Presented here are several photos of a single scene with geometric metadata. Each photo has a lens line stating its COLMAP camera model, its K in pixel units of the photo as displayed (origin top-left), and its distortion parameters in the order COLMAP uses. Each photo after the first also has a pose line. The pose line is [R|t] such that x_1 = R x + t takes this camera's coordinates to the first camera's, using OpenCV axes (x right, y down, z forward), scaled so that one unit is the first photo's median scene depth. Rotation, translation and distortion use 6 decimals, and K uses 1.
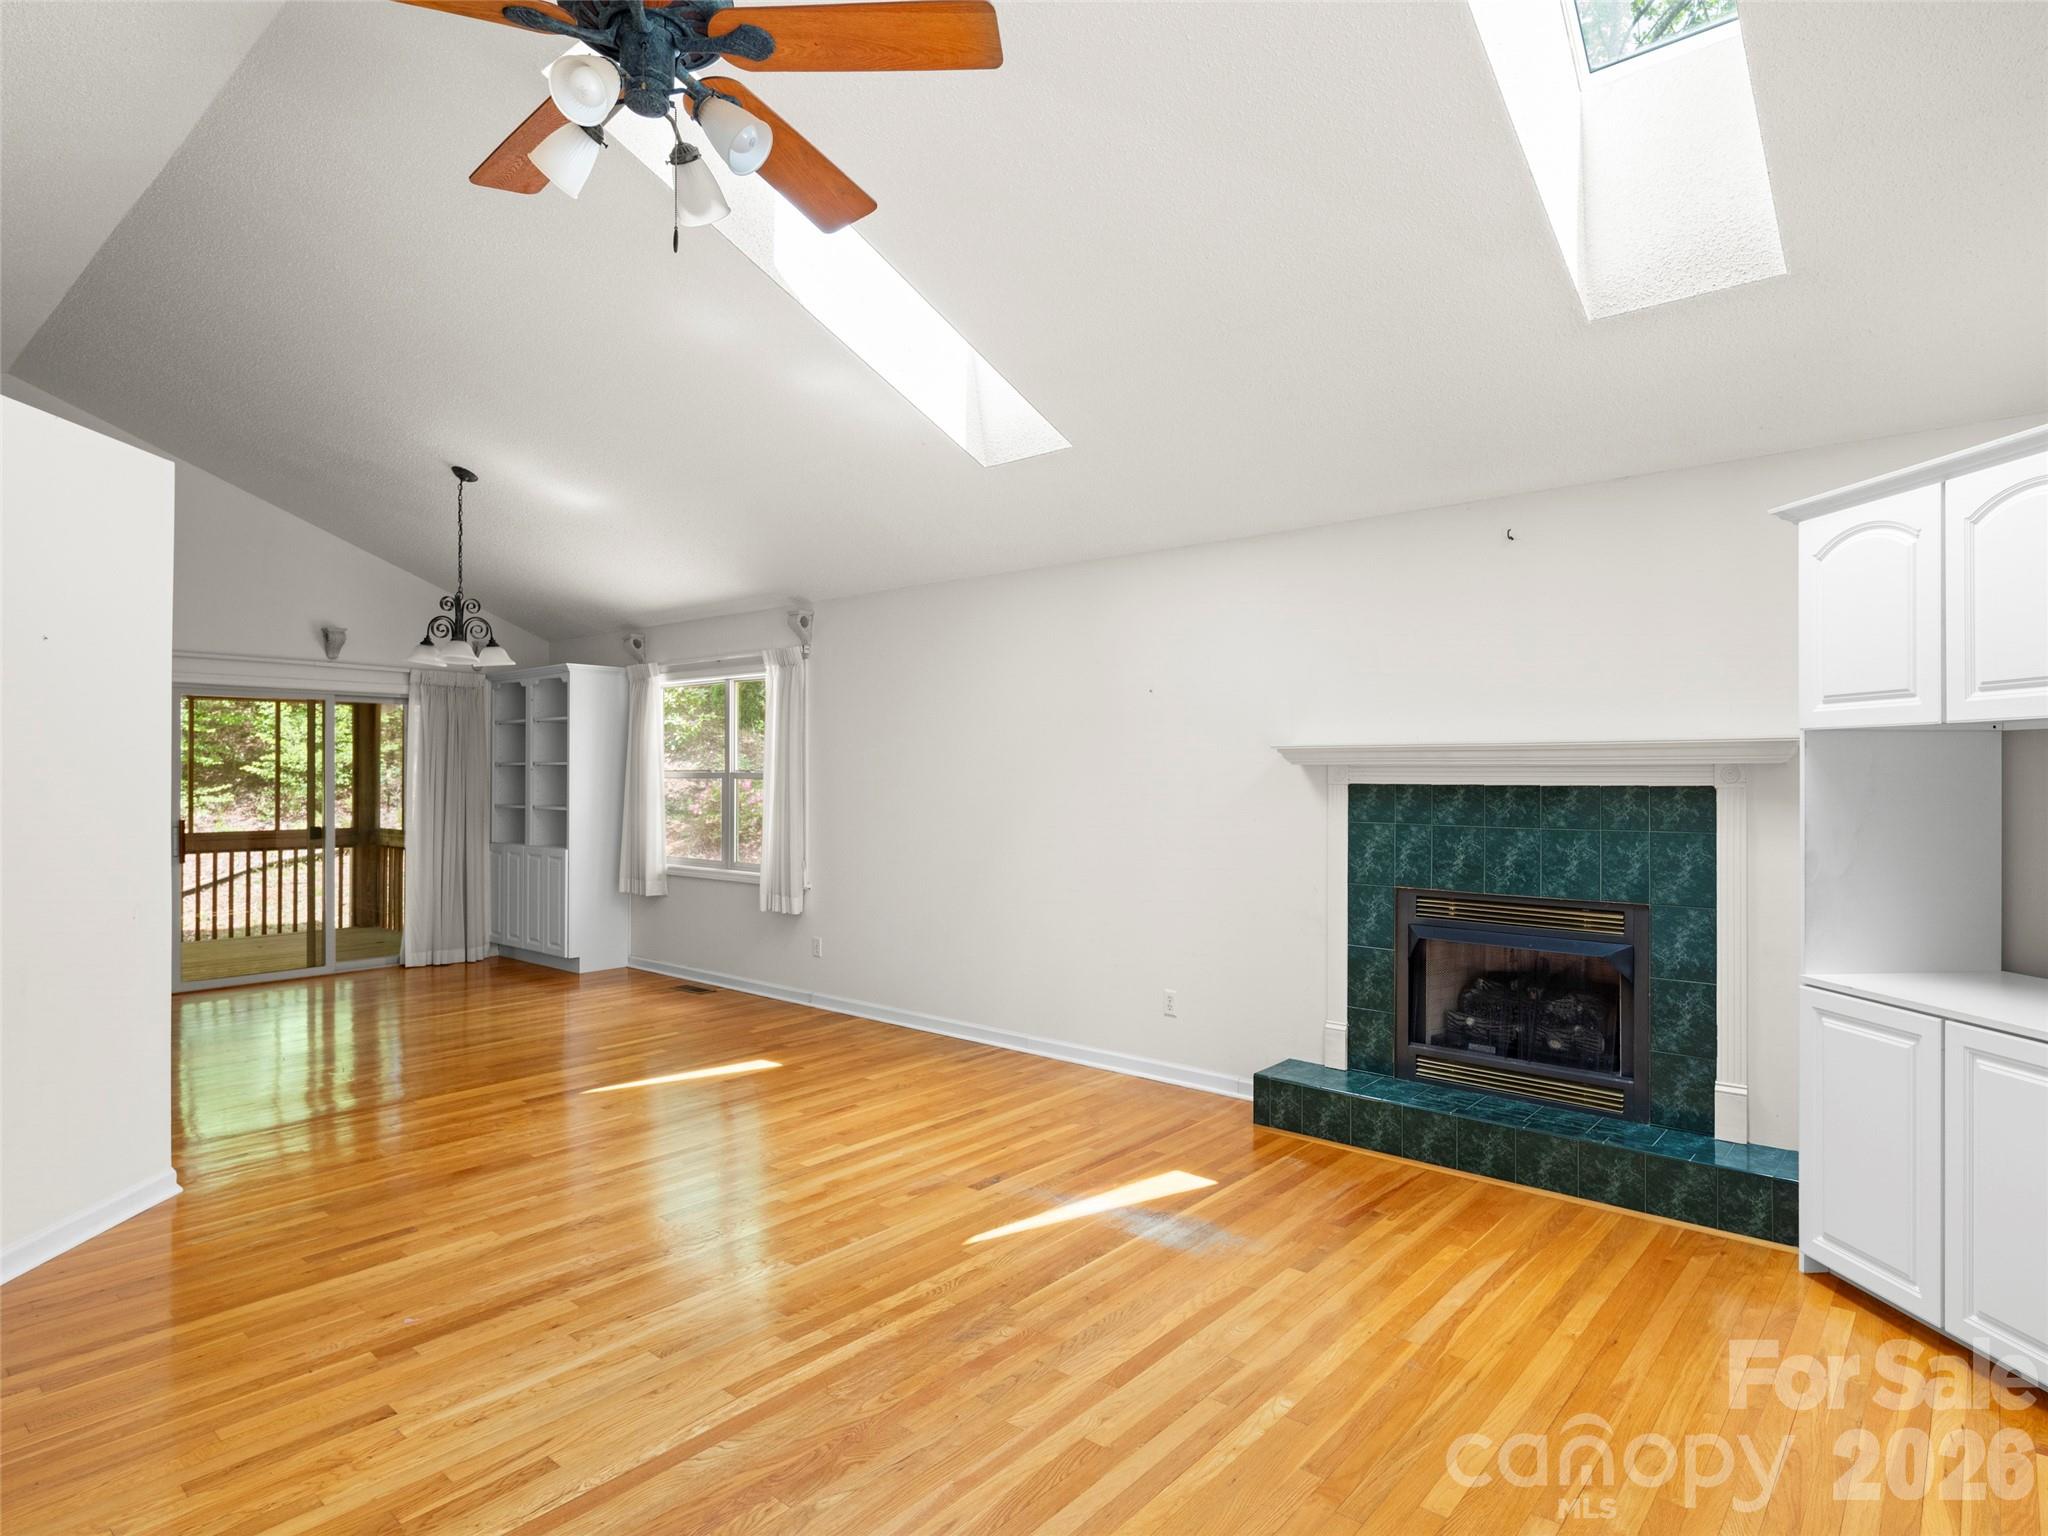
lens RADIAL K [[1112.4, 0, 1034.5], [0, 1112.4, 778.1], [0, 0, 1]] dist [0.004775, -0.005246]
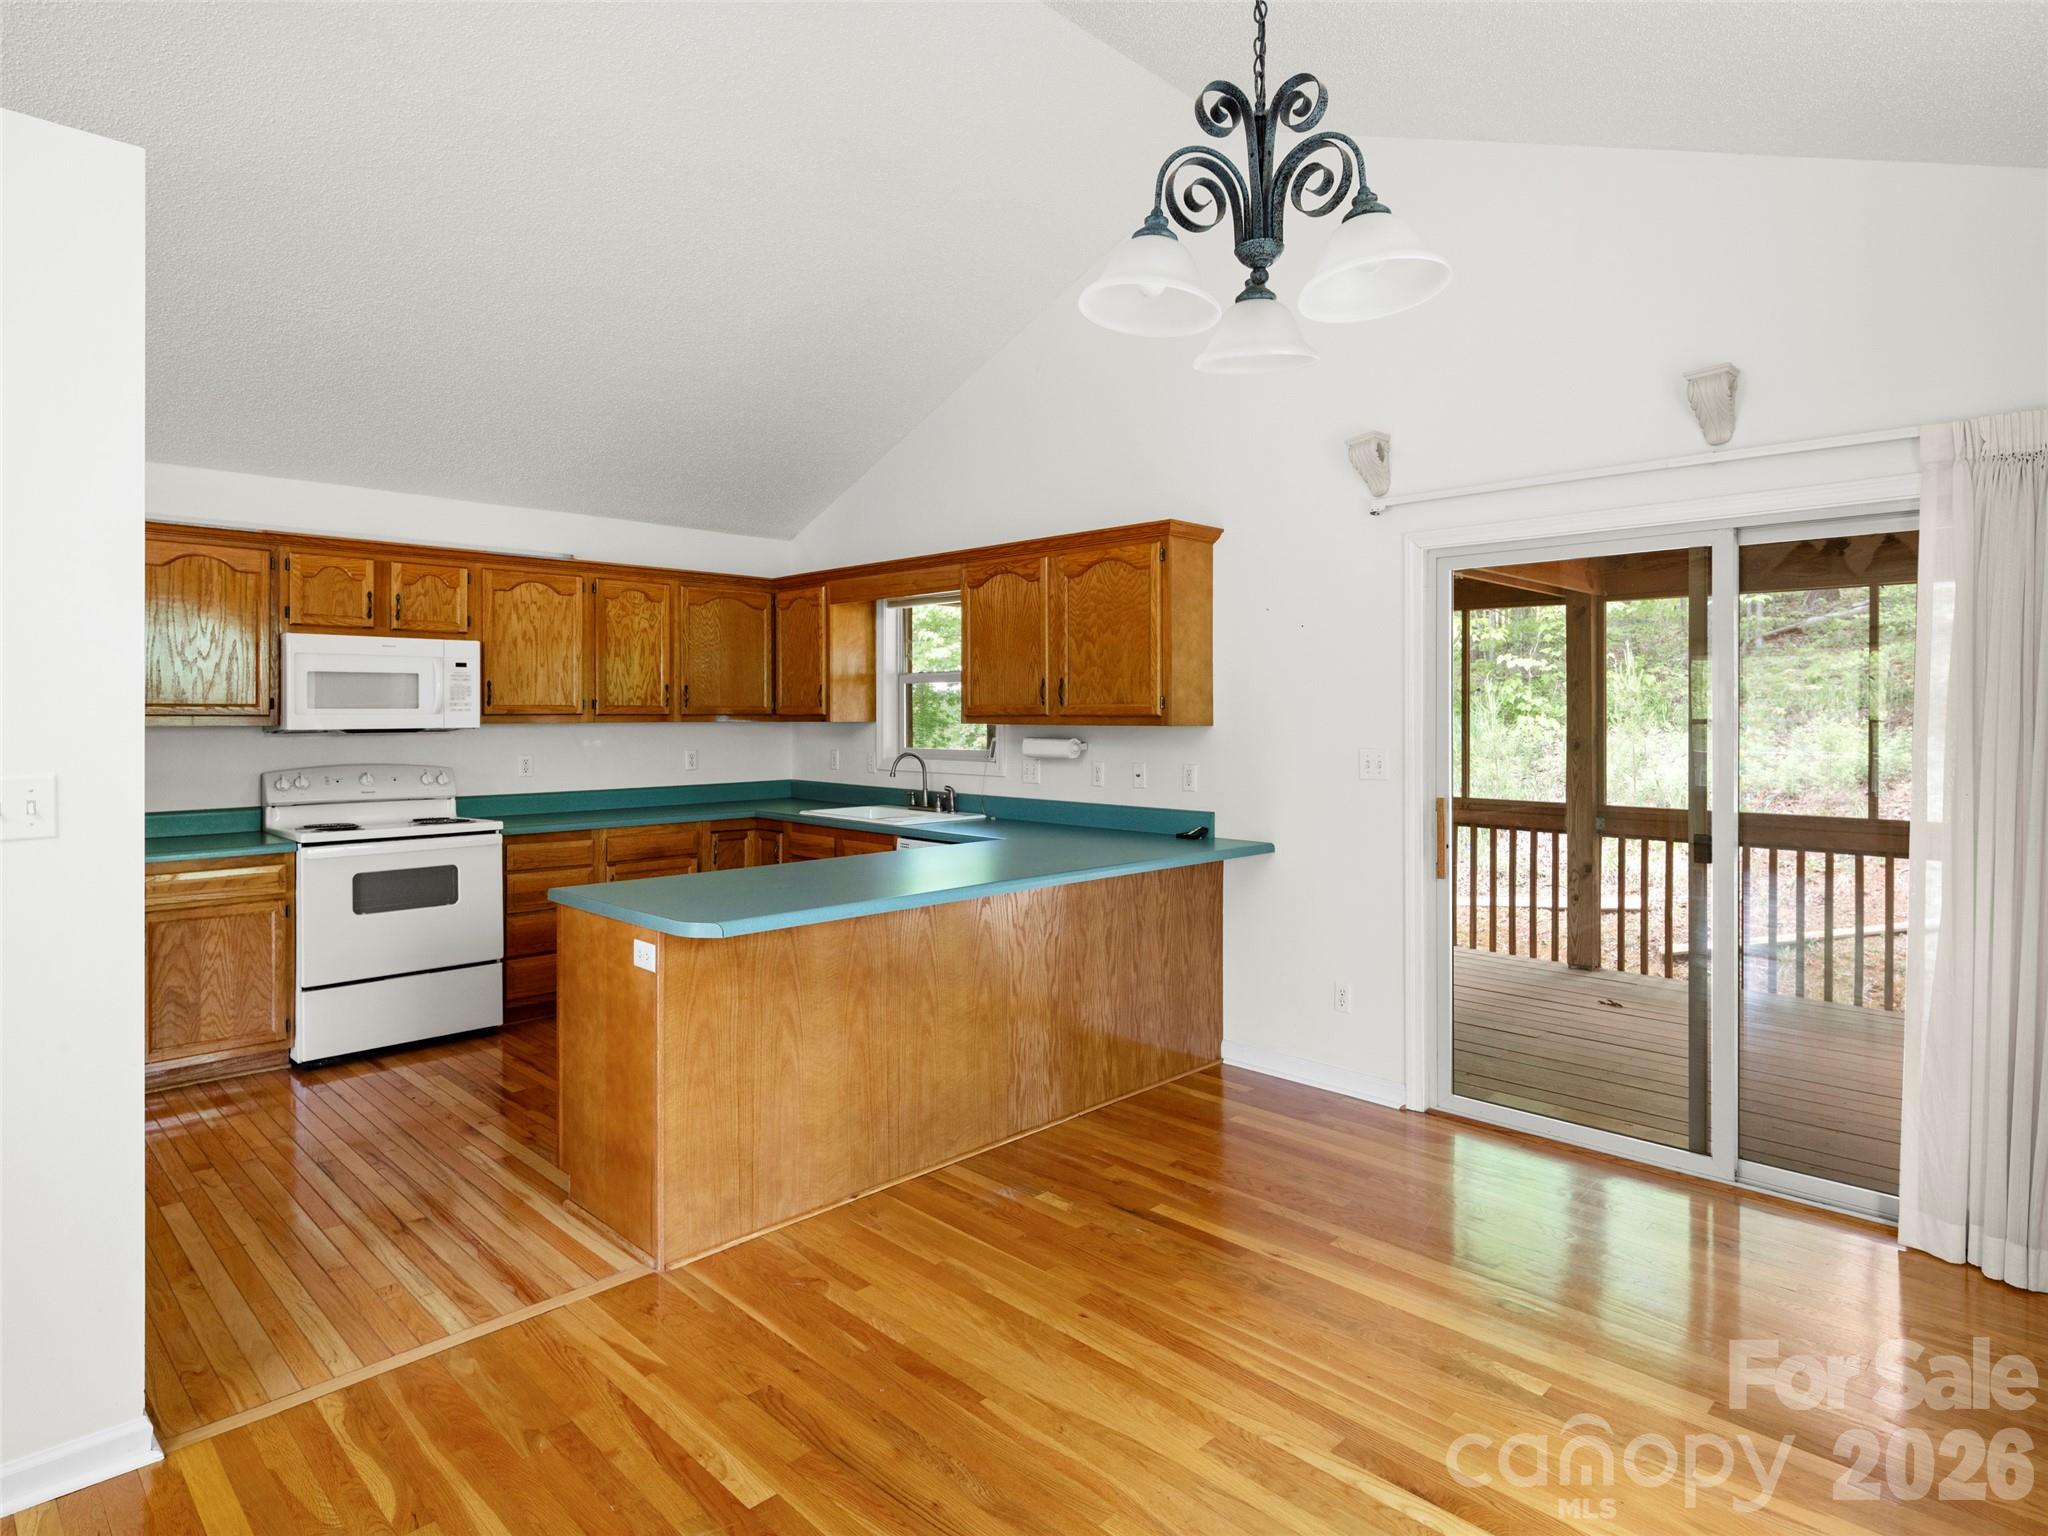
lens RADIAL K [[1112.4, 0, 1044.9], [0, 1112.4, 721.7], [0, 0, 1]] dist [0.004775, -0.005246]
pose [[-0.081037, 0.008676, -0.996673, -0.182379], [-0.015674, 0.999827, 0.009978, -0.000770], [0.996588, 0.016430, -0.080887, 0.775485]]
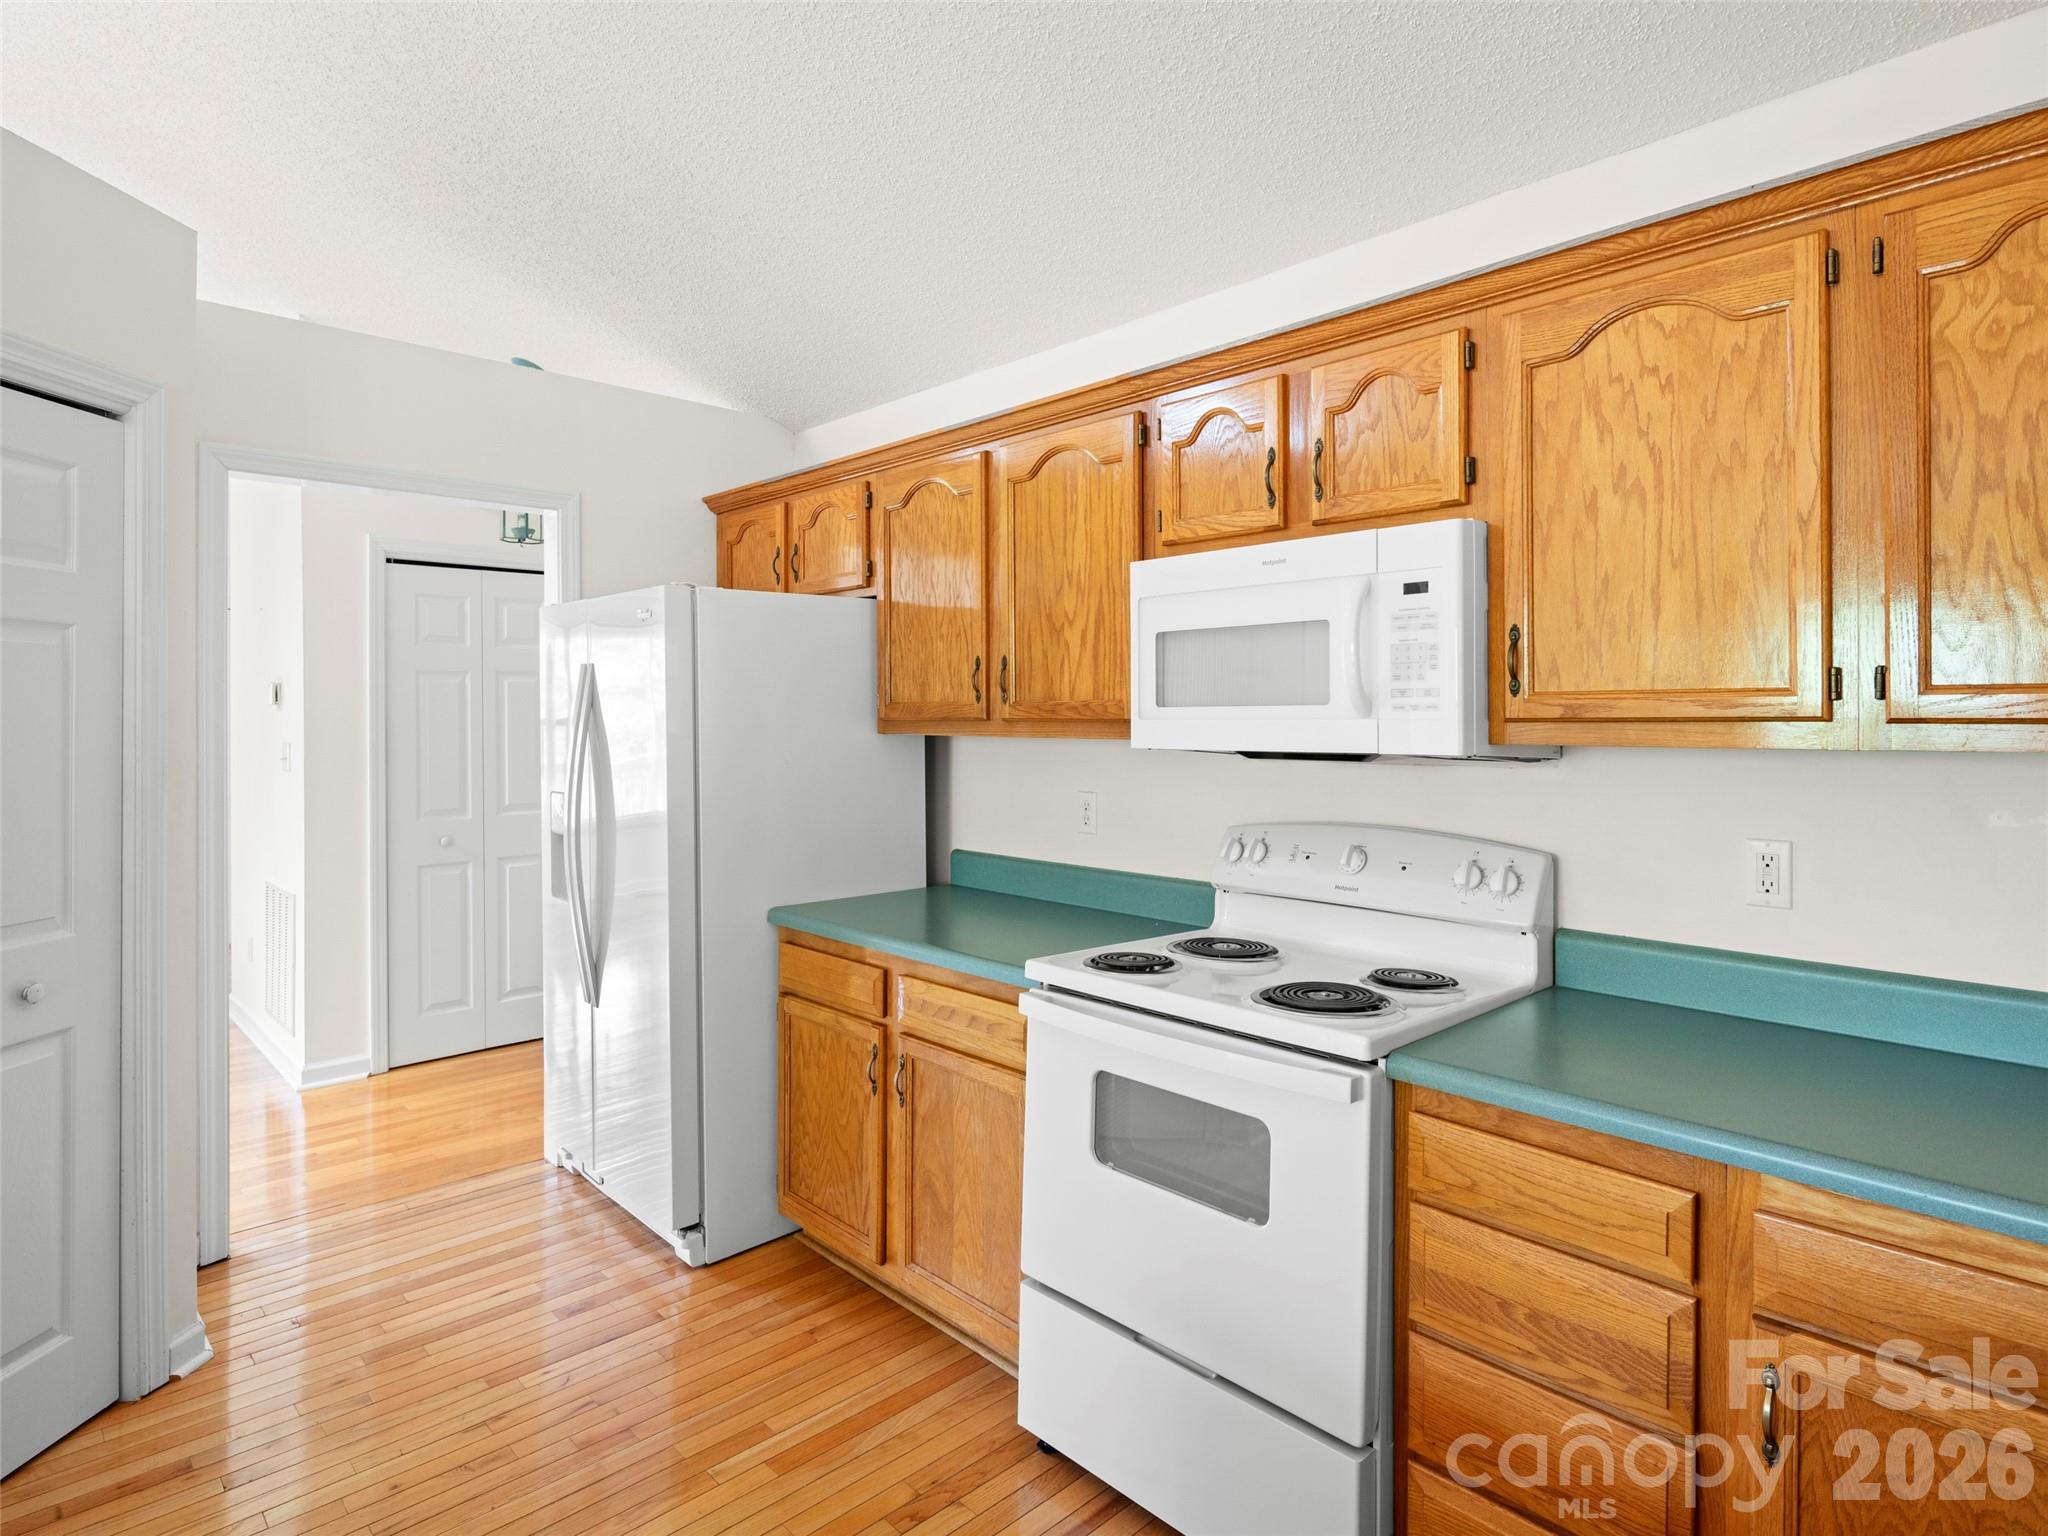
lens RADIAL K [[1112.4, 0, 1097.7], [0, 1112.4, 715.1], [0, 0, 1]] dist [0.004775, -0.005246]
pose [[-0.996952, 0.002763, 0.077964, -0.771336], [0.003863, 0.999895, 0.013962, 0.002255], [-0.077917, 0.014220, -0.996858, 0.628031]]
